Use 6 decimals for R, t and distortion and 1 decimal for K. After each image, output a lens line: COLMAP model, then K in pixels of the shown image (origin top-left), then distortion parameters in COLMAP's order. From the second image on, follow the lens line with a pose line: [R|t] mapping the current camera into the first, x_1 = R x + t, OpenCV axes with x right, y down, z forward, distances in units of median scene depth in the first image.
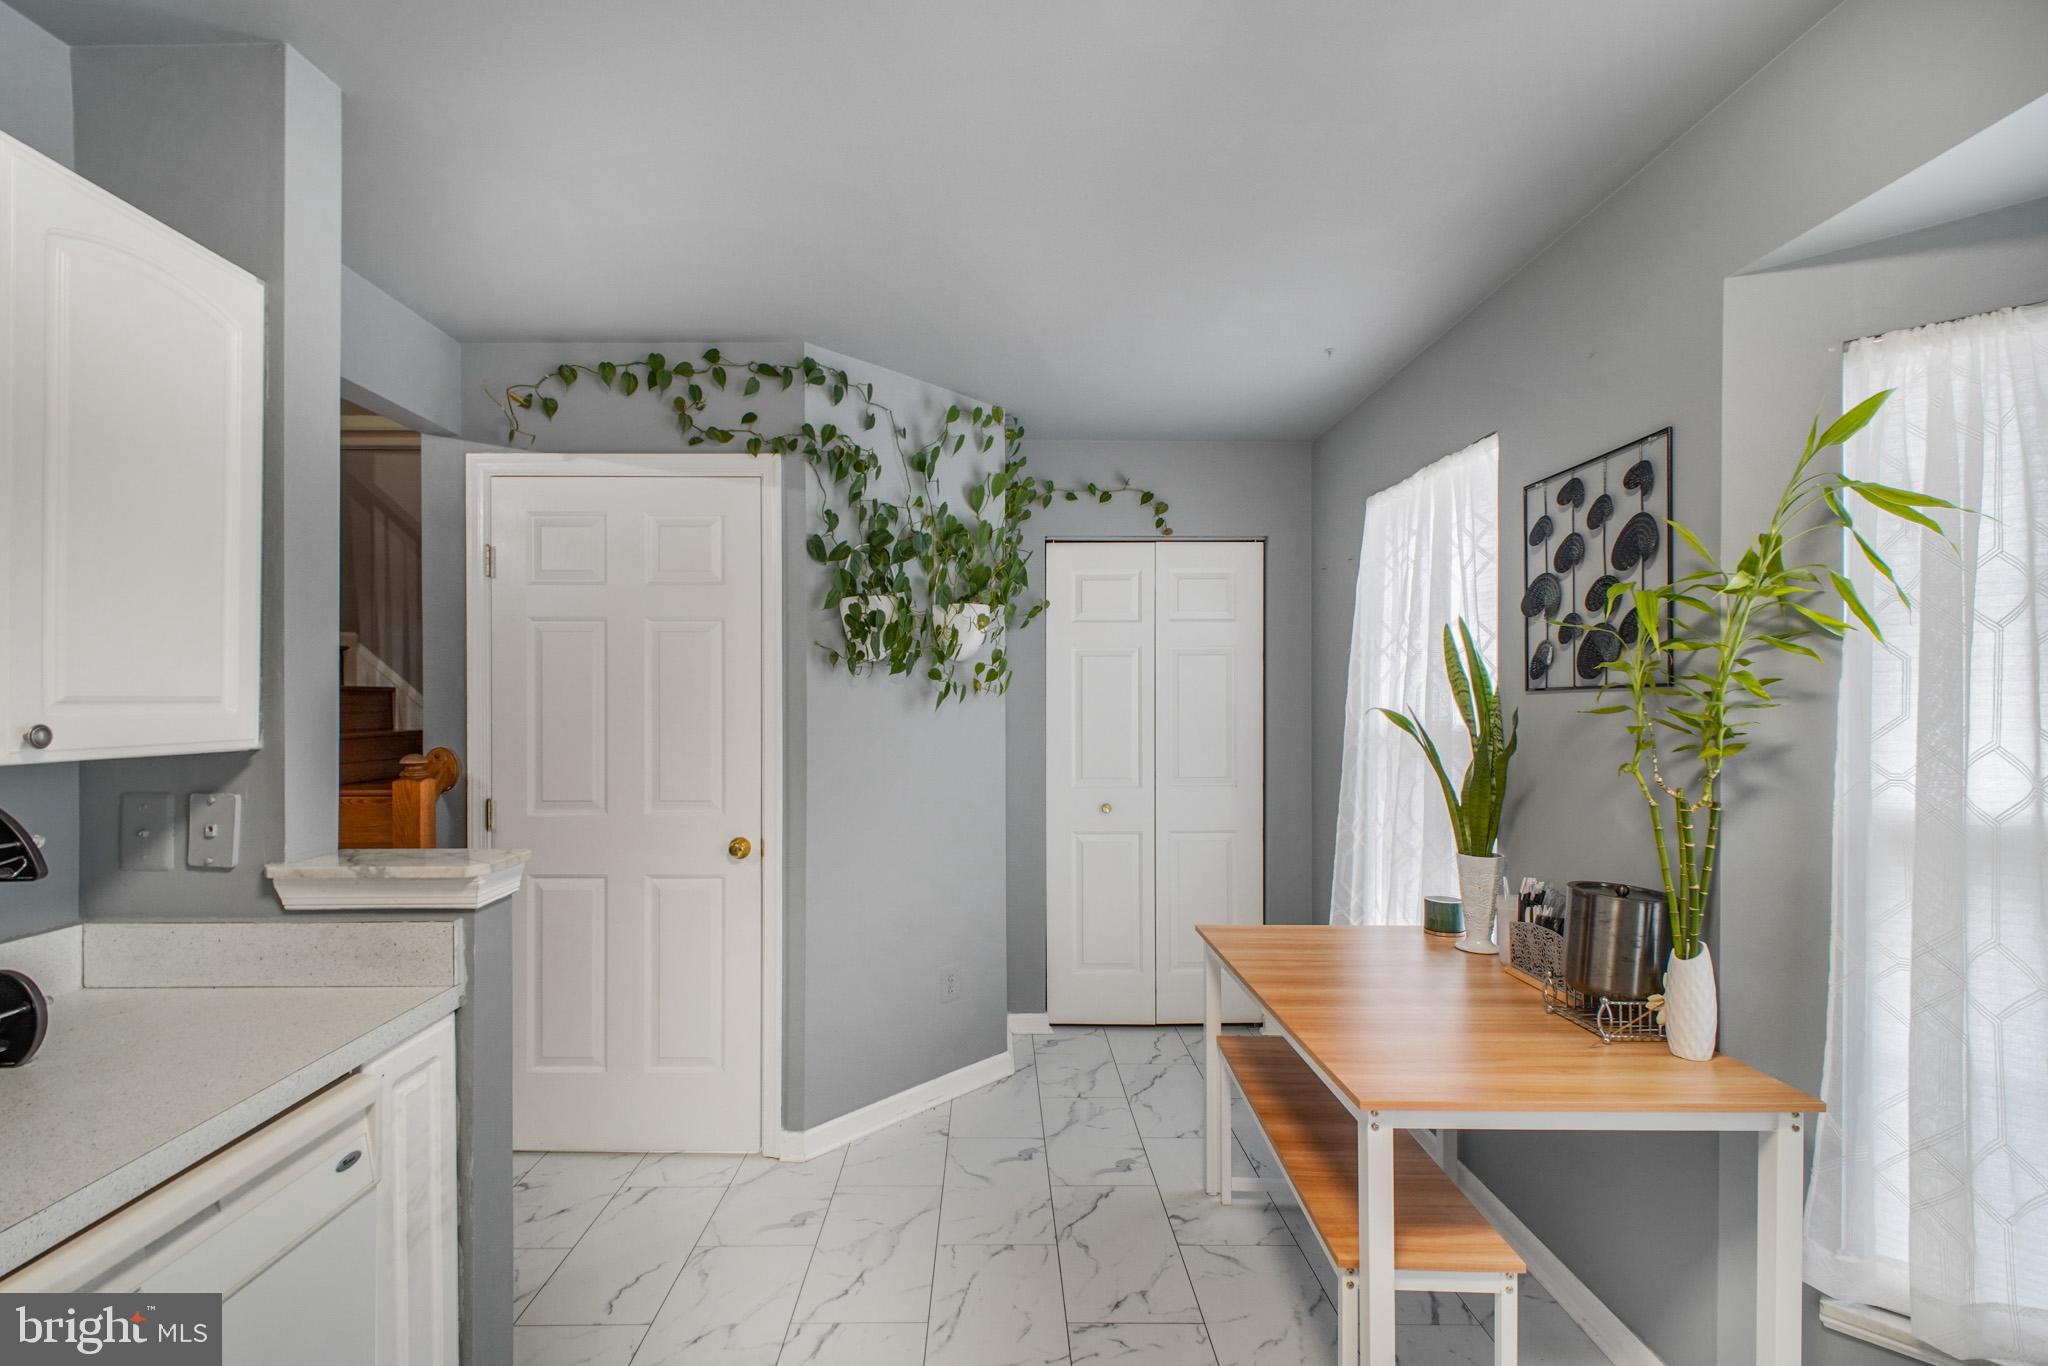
lens RADIAL K [[954.0, 0, 1014.3], [0, 954.0, 711.0], [0, 0, 1]] dist [0.010183, -0.002958]
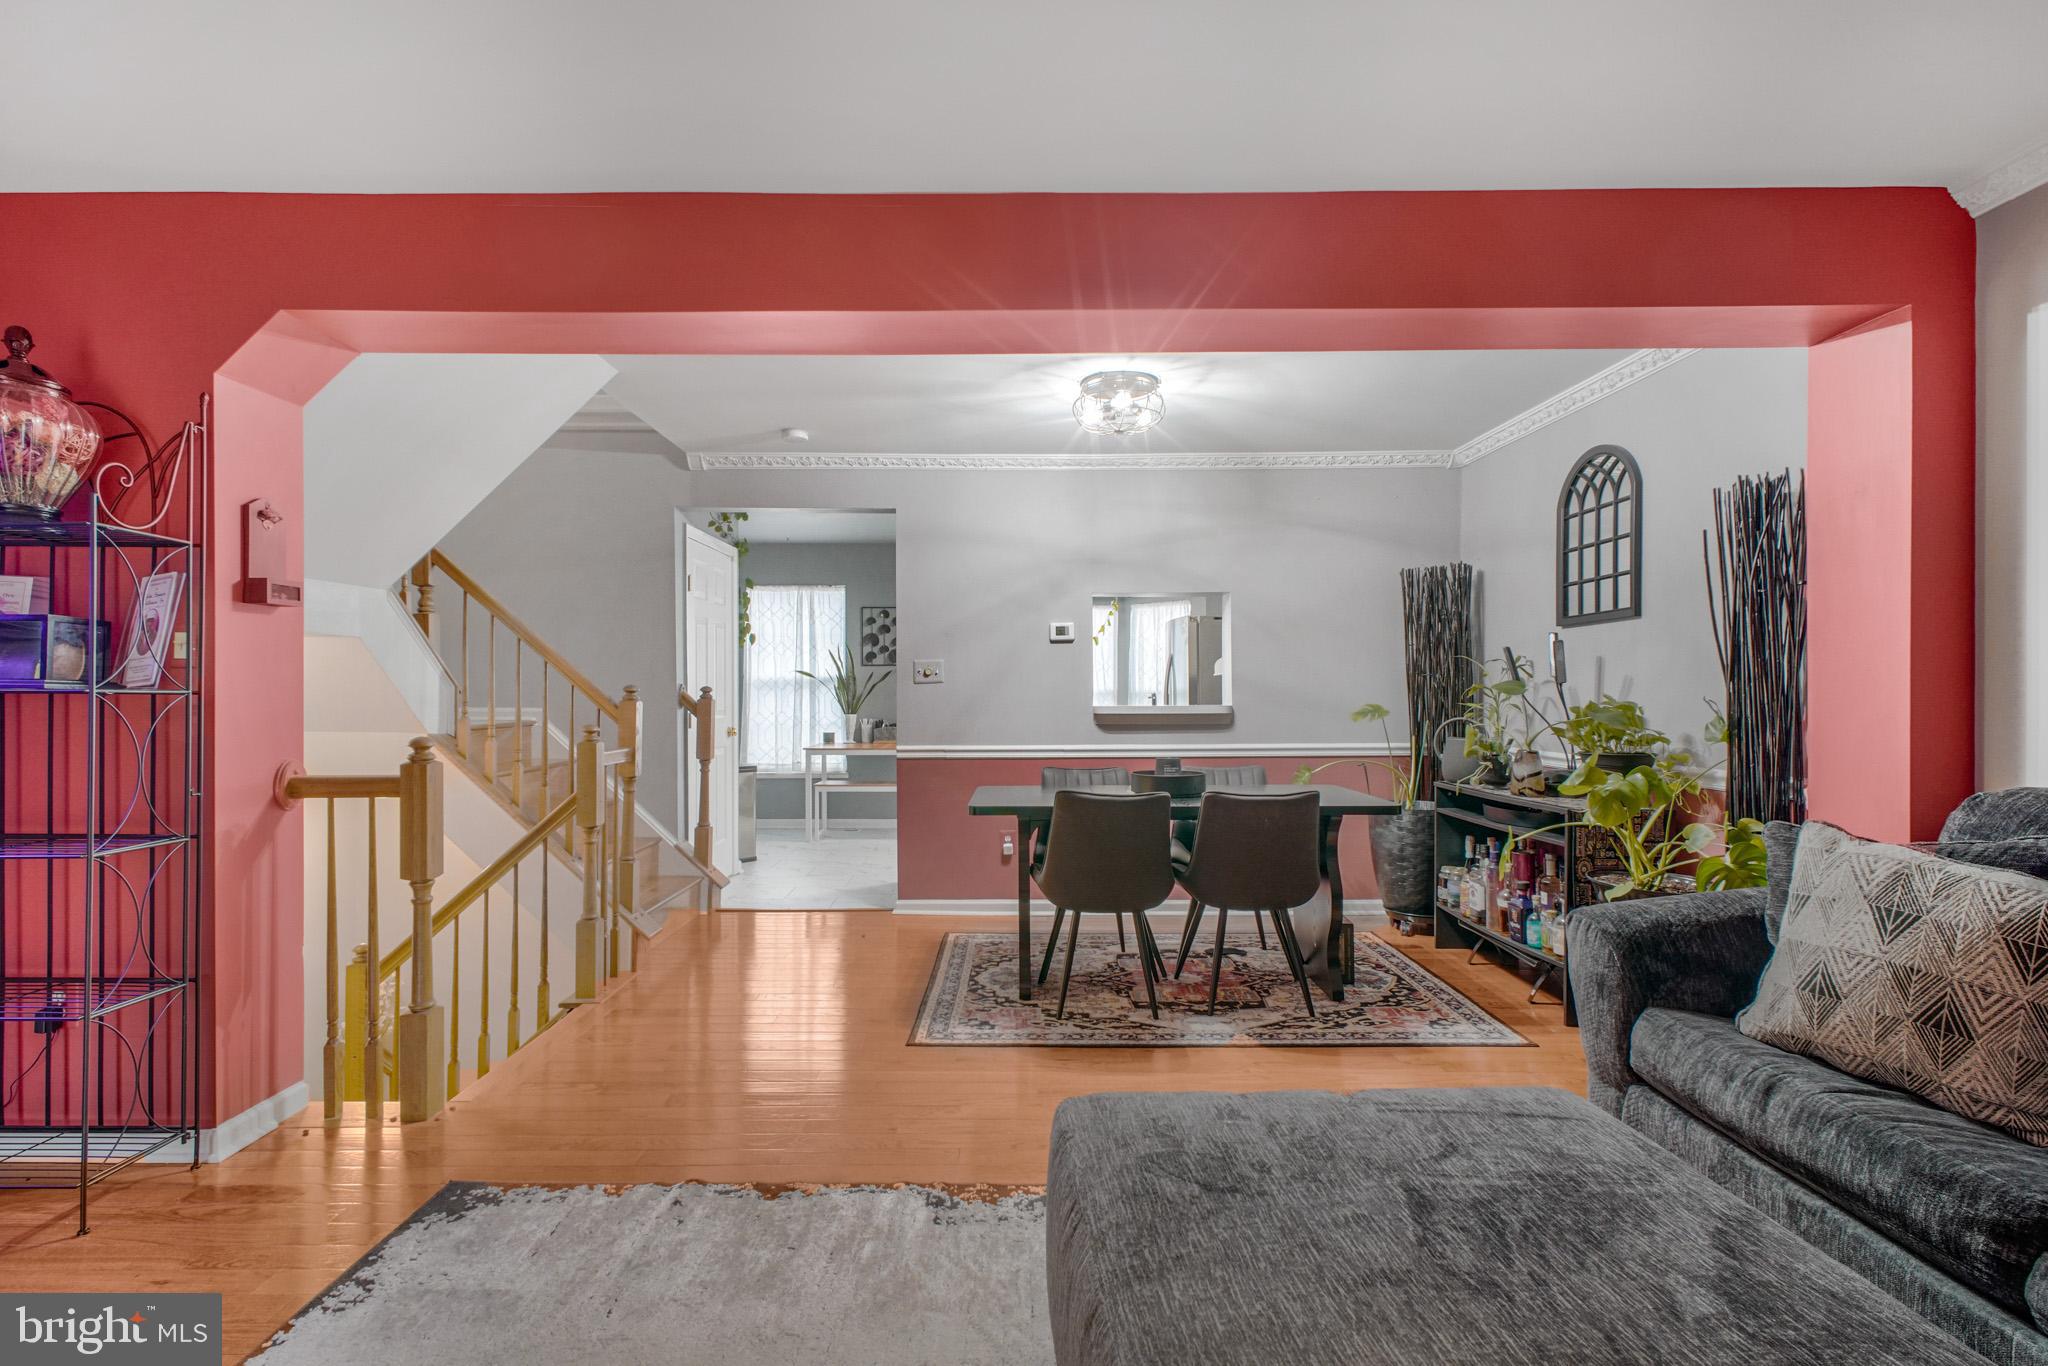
lens RADIAL K [[954.0, 0, 991.0], [0, 954.0, 695.9], [0, 0, 1]] dist [0.010183, -0.002958]
pose [[0.020841, -0.005203, 0.999769, -6.039255], [0.011491, 0.999922, 0.004964, 0.161874], [-0.999717, 0.011385, 0.020899, 0.935617]]
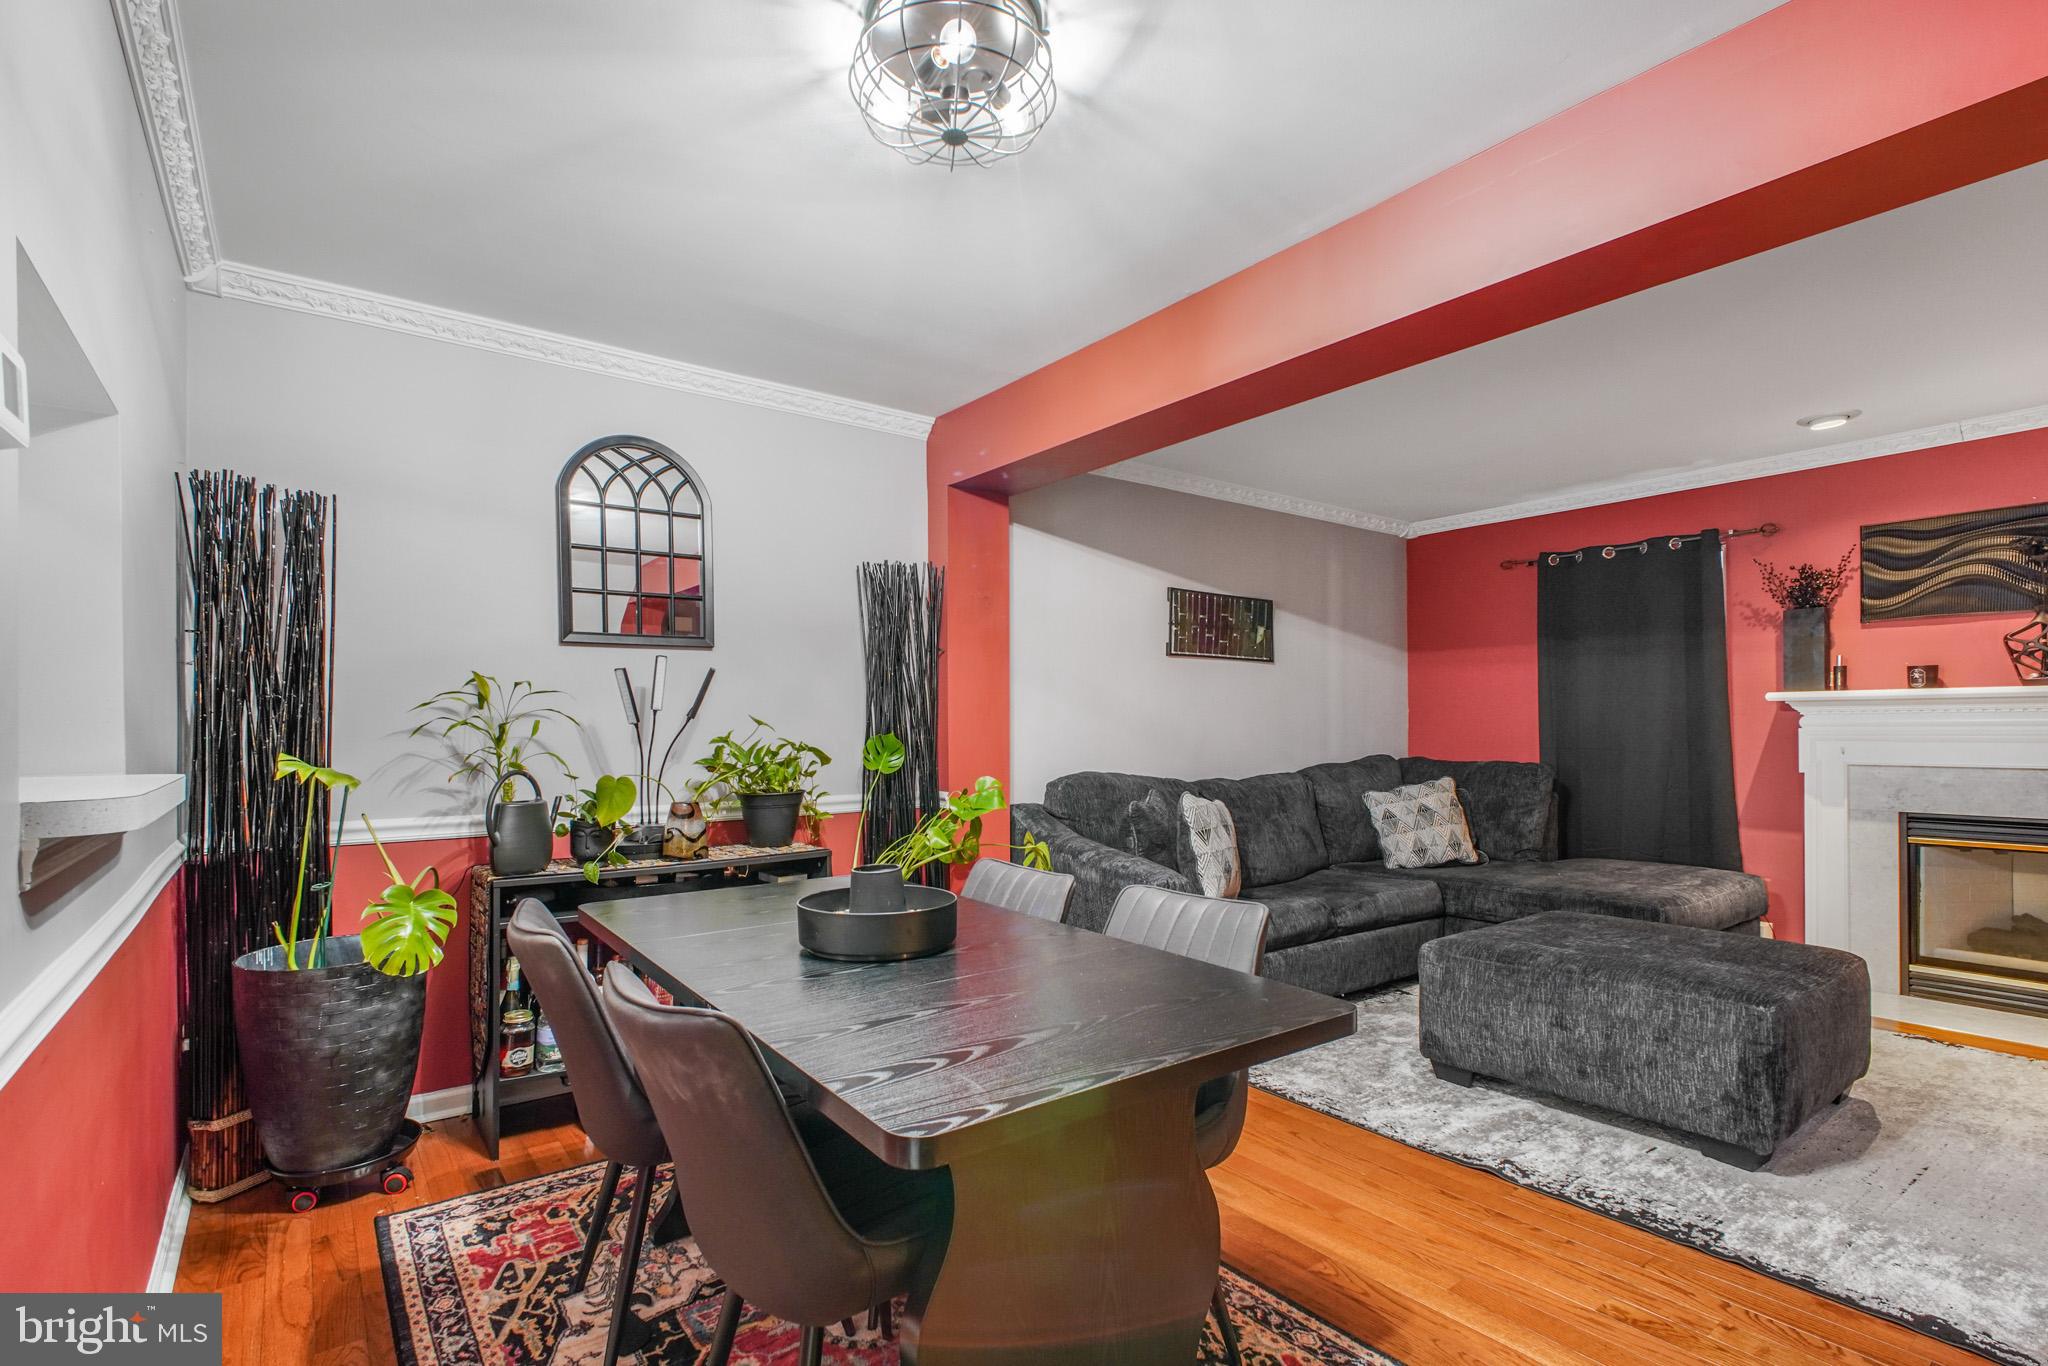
lens RADIAL K [[954.0, 0, 1016.8], [0, 954.0, 735.1], [0, 0, 1]] dist [0.010183, -0.002958]
pose [[-0.806412, 0.007857, -0.591302, -1.850819], [-0.002492, 0.999858, 0.016684, 0.158785], [0.591349, 0.014928, -0.806278, 1.822901]]
